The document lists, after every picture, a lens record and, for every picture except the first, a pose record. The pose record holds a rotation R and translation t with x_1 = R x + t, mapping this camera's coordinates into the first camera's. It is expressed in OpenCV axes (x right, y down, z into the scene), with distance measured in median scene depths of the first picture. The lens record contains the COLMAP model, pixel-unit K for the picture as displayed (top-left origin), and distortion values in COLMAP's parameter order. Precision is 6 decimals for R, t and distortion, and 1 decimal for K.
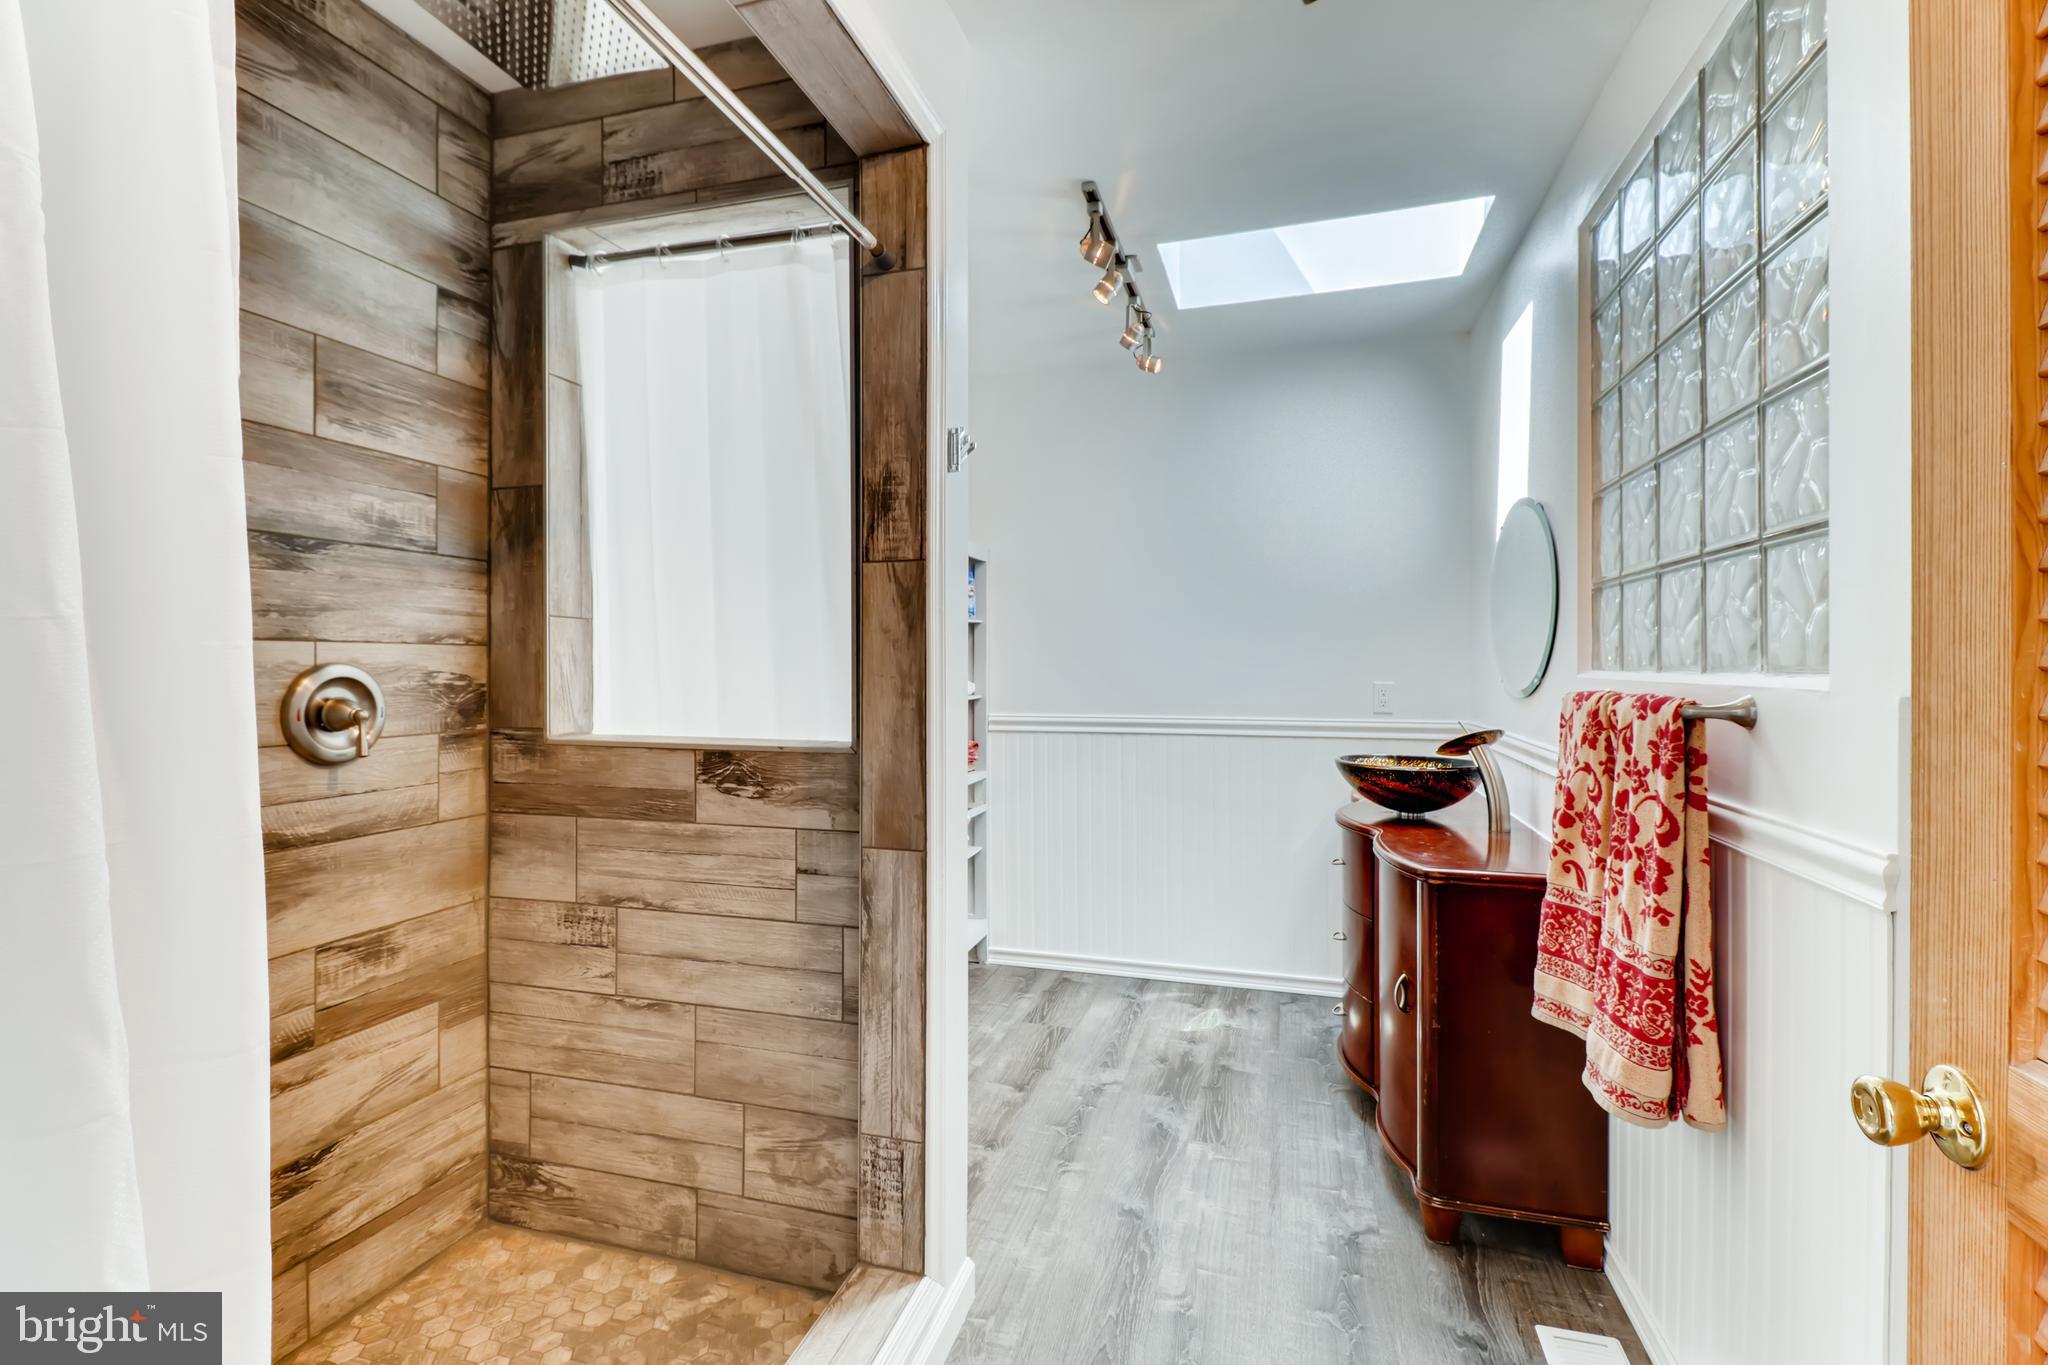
lens RADIAL K [[944.7, 0, 1027.4], [0, 944.7, 675.2], [0, 0, 1]] dist [0.017958, -0.006083]
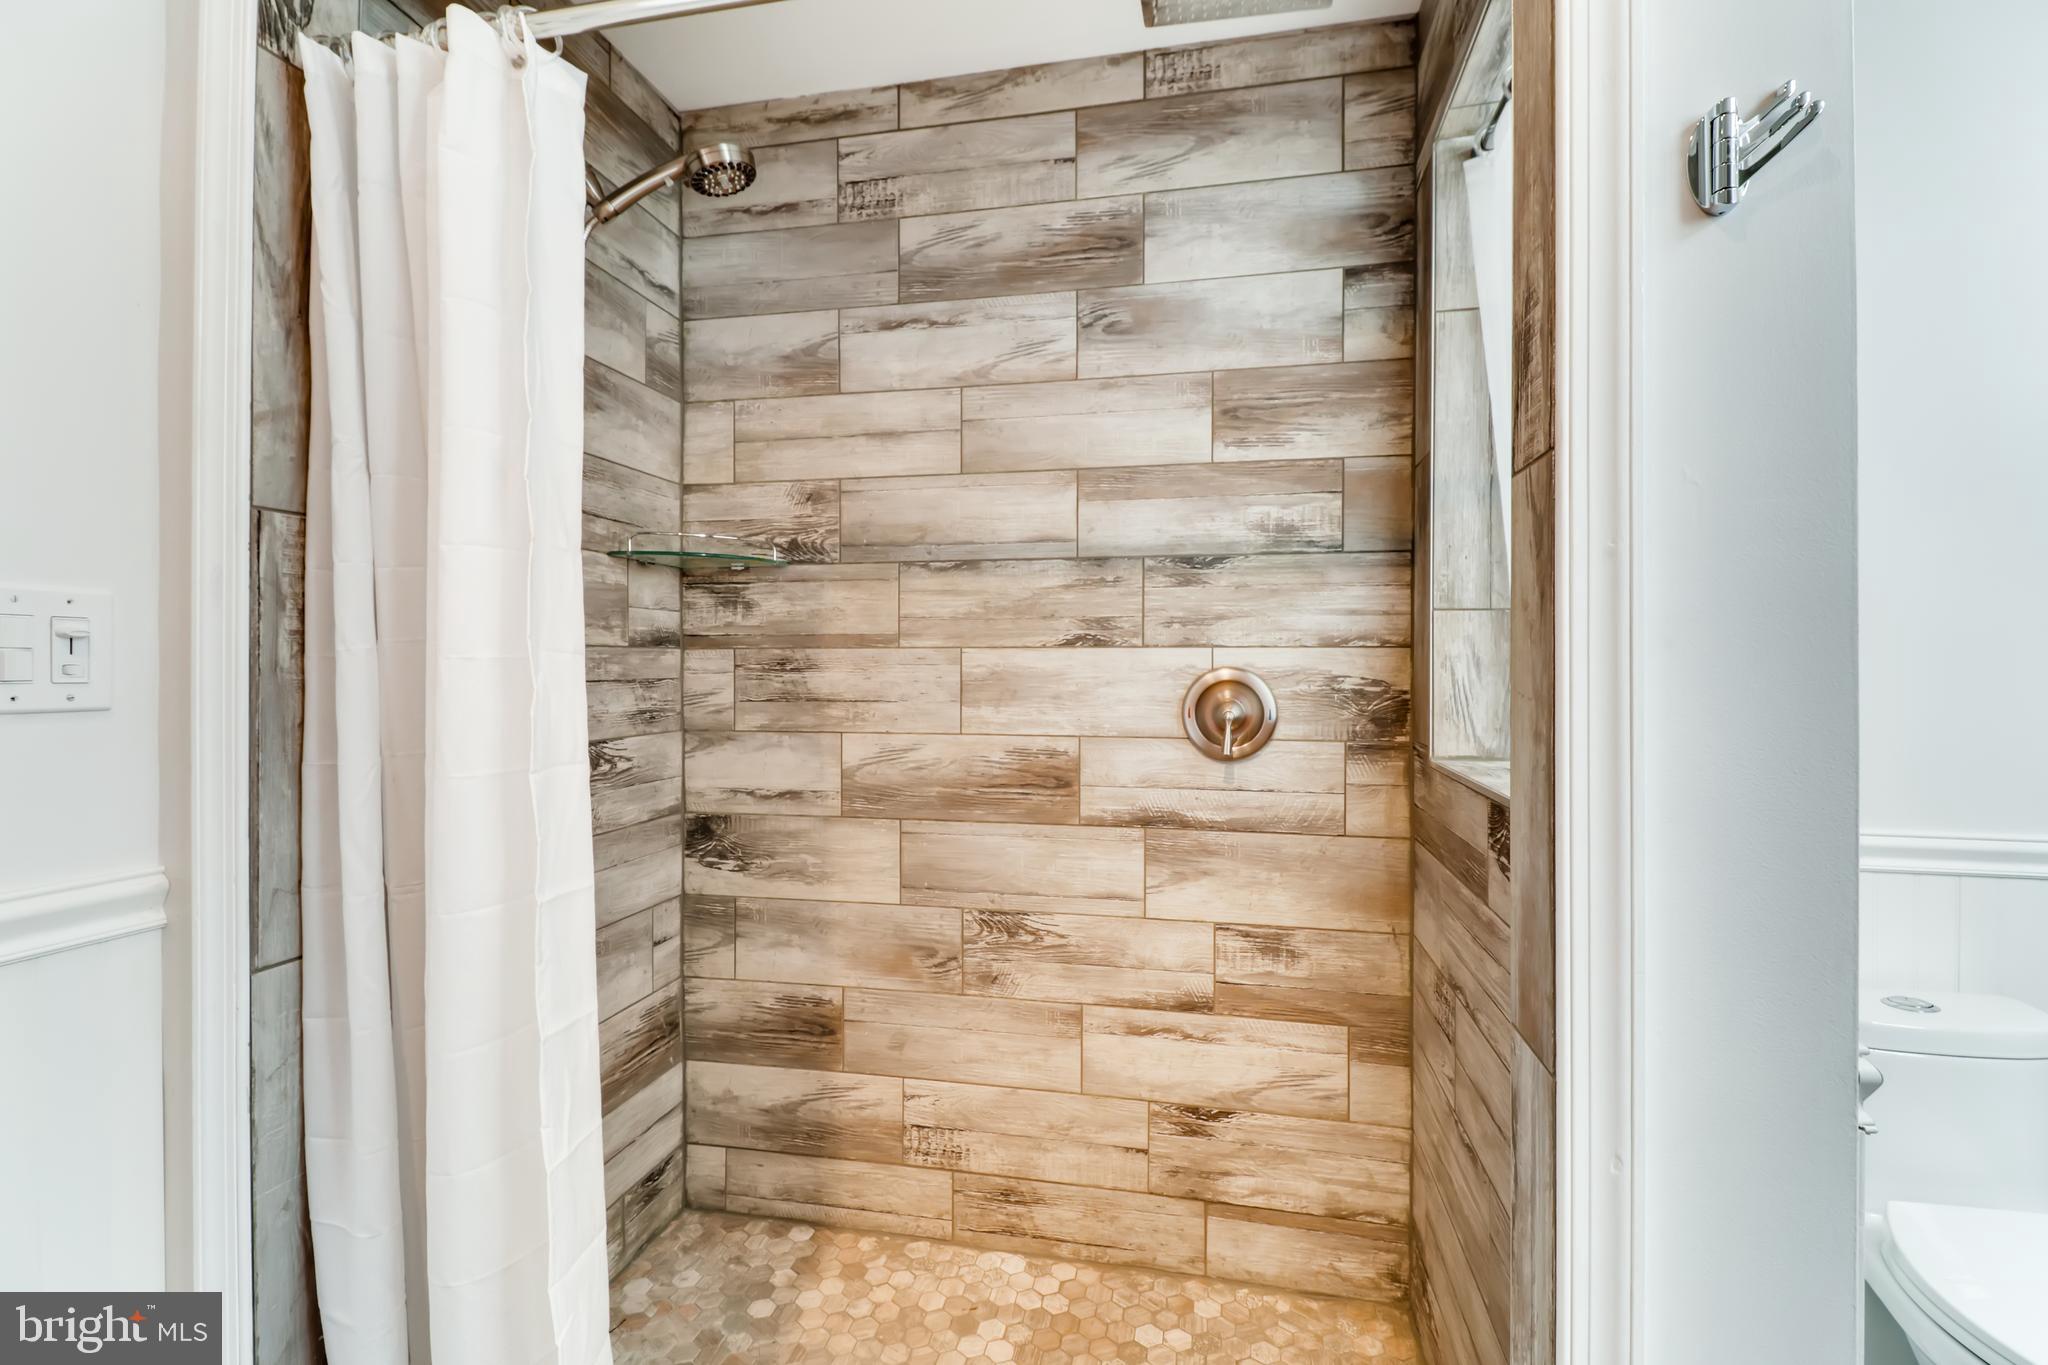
lens RADIAL K [[944.7, 0, 1034.3], [0, 944.7, 667.9], [0, 0, 1]] dist [0.017958, -0.006083]
pose [[0.071524, 0.001901, -0.997437, 0.309505], [-0.013135, 0.999913, 0.000964, -0.009199], [0.997352, 0.013033, 0.071543, 0.654907]]
